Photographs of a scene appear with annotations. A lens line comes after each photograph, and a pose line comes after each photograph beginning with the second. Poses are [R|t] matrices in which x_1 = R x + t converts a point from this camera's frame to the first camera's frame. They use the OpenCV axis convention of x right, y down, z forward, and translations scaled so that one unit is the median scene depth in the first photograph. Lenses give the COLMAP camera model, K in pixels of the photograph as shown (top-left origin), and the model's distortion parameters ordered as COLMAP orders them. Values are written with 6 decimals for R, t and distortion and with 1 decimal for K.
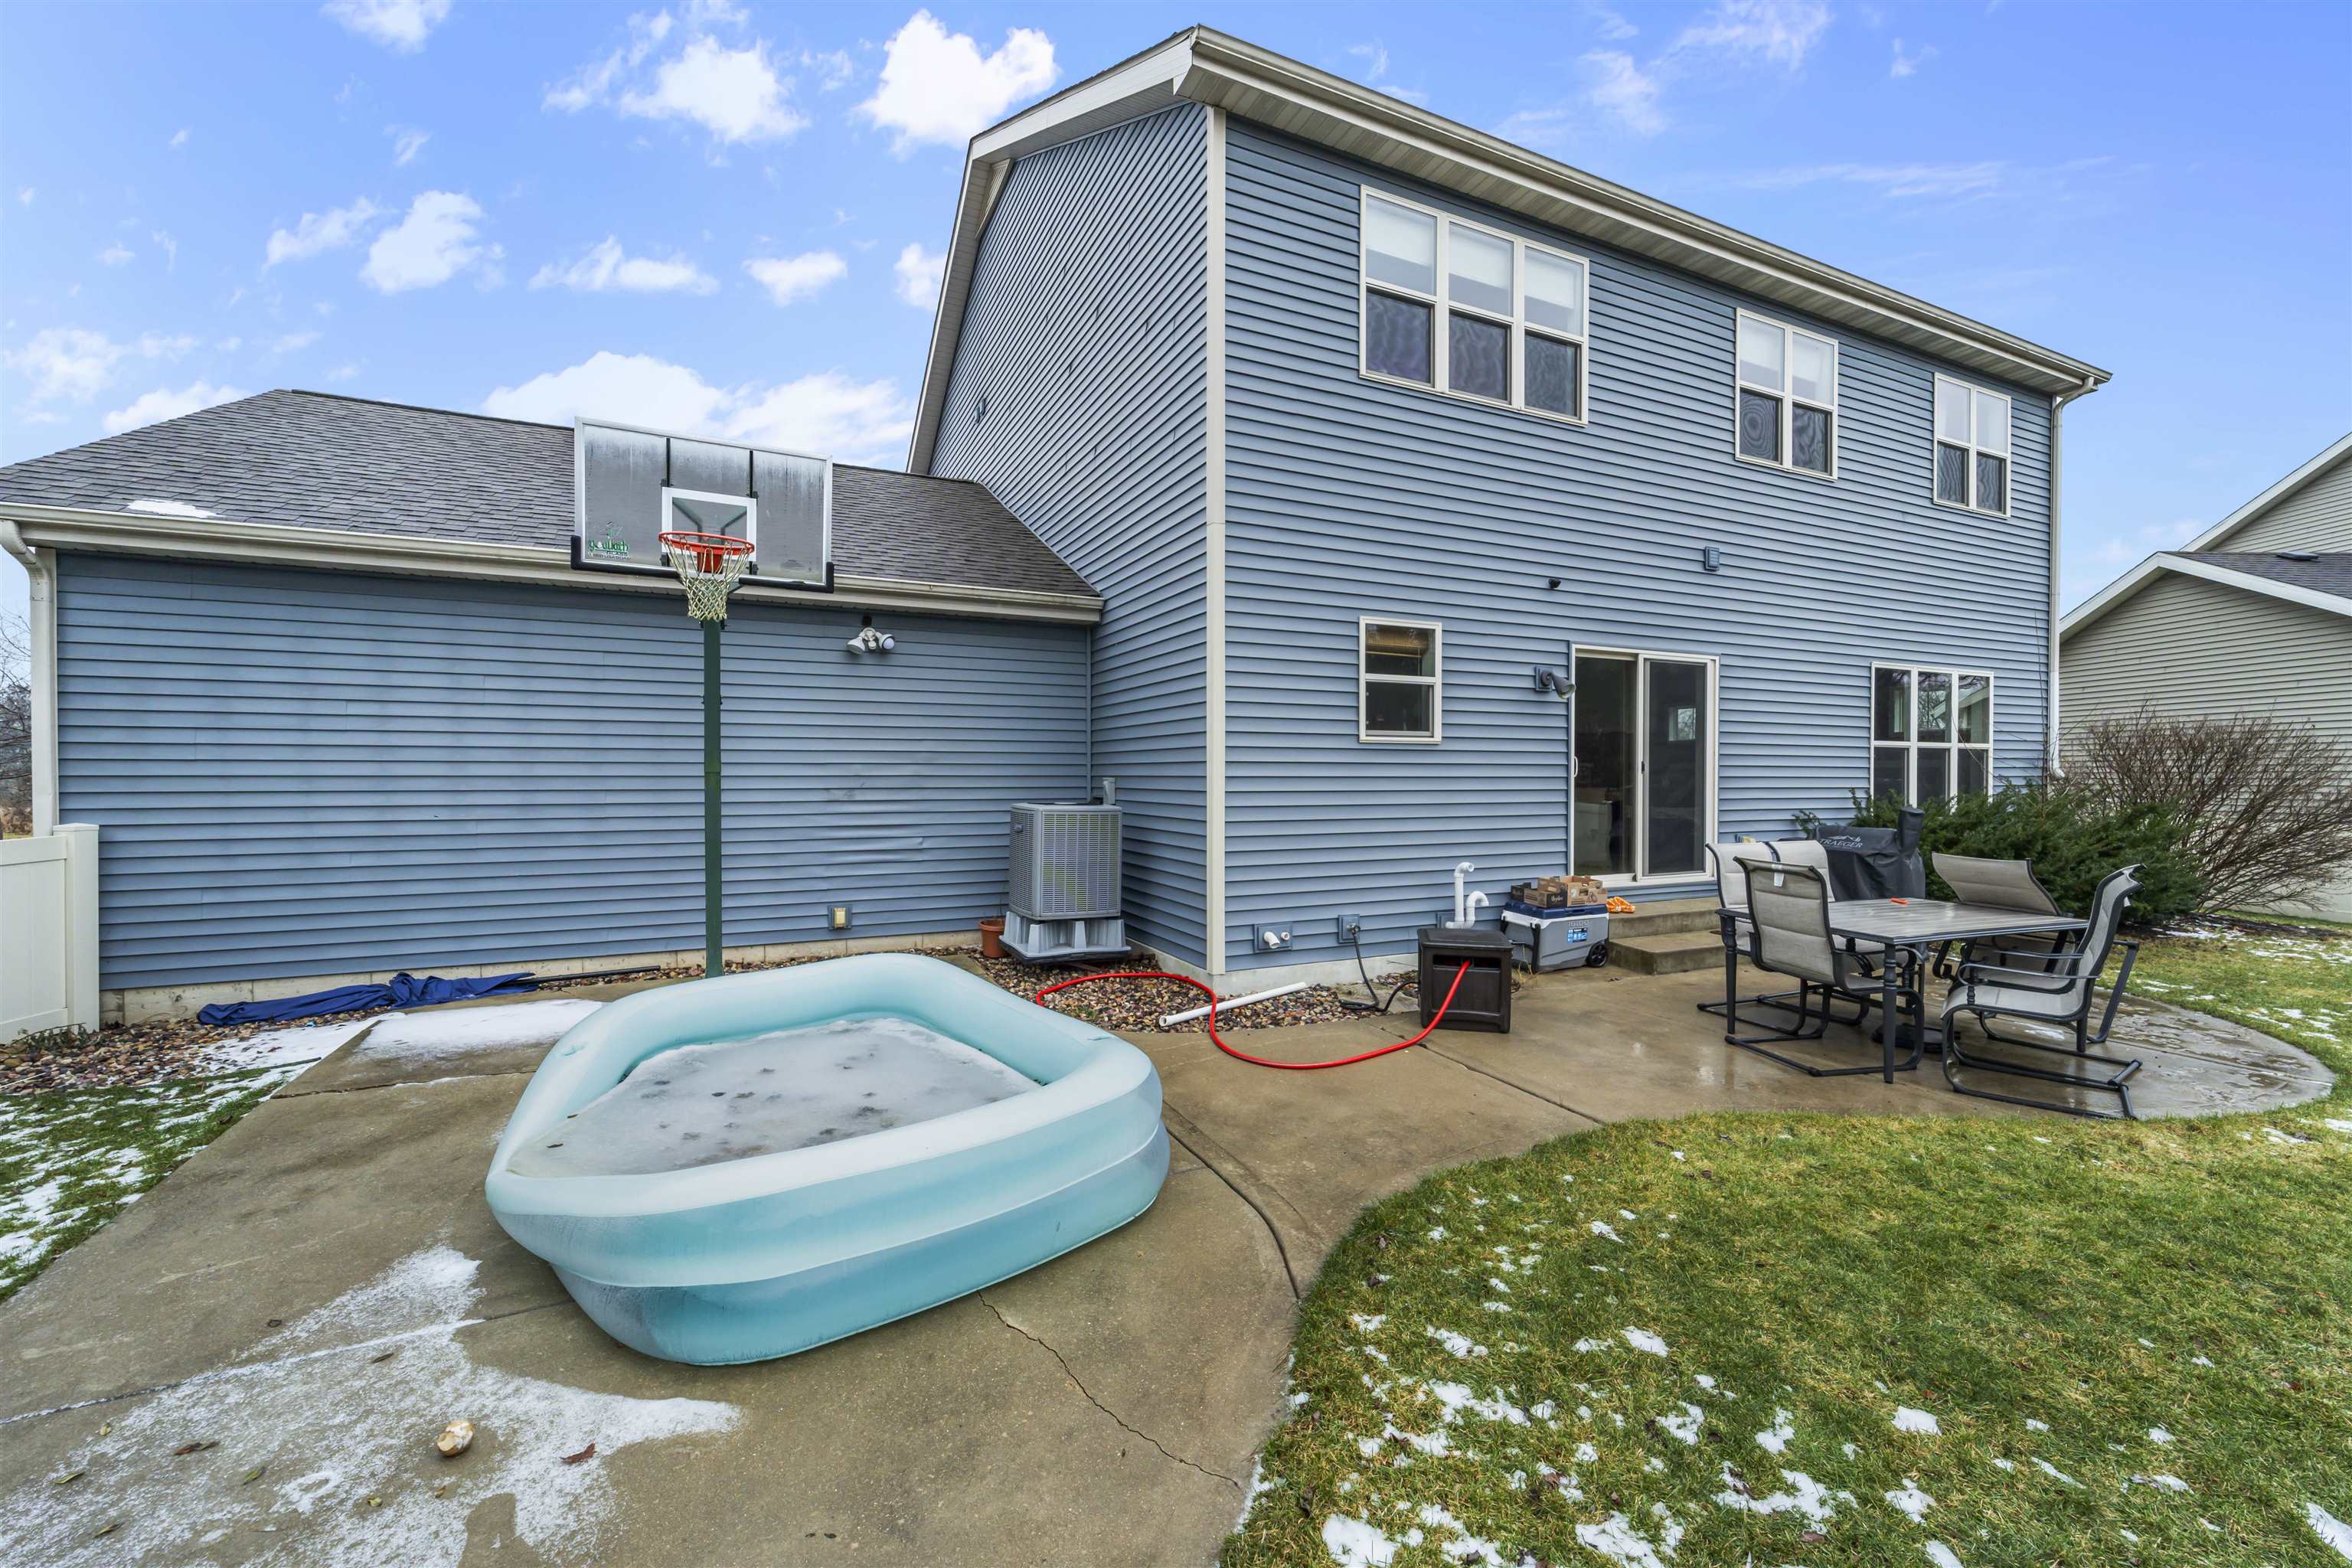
lens RADIAL K [[947.8, 0, 1181.8], [0, 947.8, 769.3], [0, 0, 1]] dist [-0.001610, -0.000502]
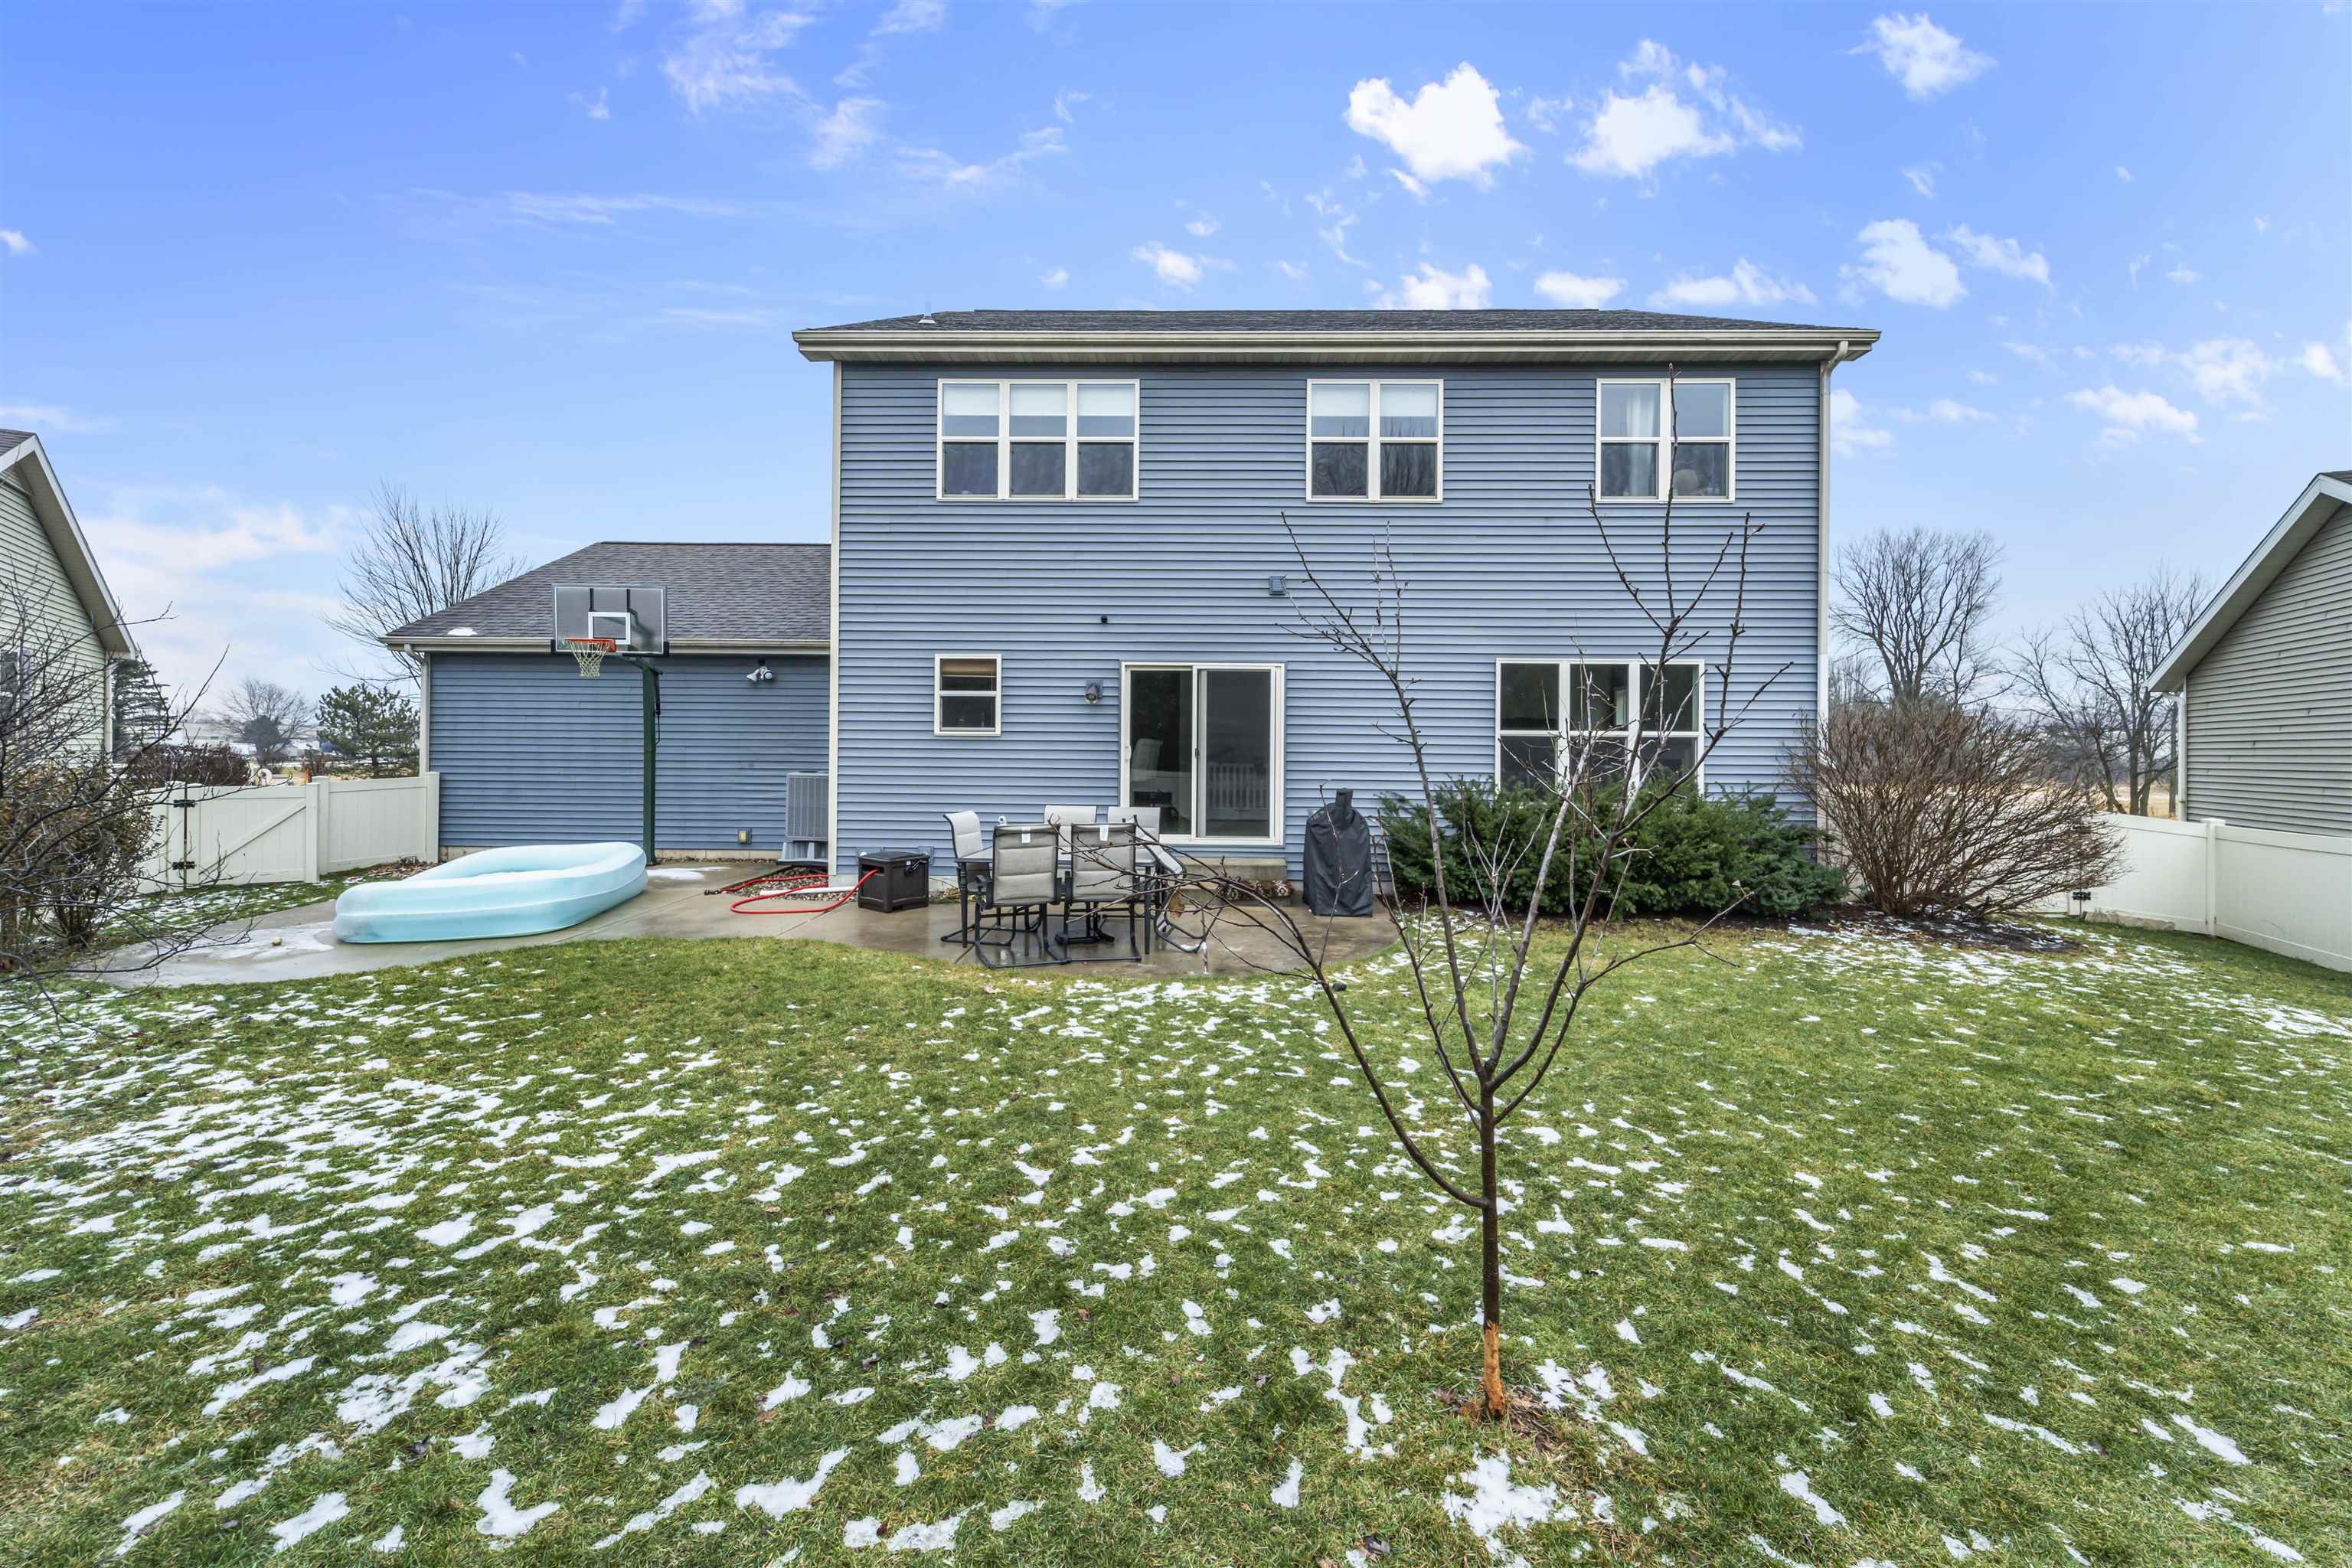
lens RADIAL K [[952.0, 0, 1180.6], [0, 952.0, 739.6], [0, 0, 1]] dist [-0.000958, -0.000187]
pose [[0.891899, 0.001893, -0.452231, 1.125319], [-0.007974, 0.999902, -0.011542, -0.005841], [0.452164, 0.013900, 0.891826, -0.186668]]
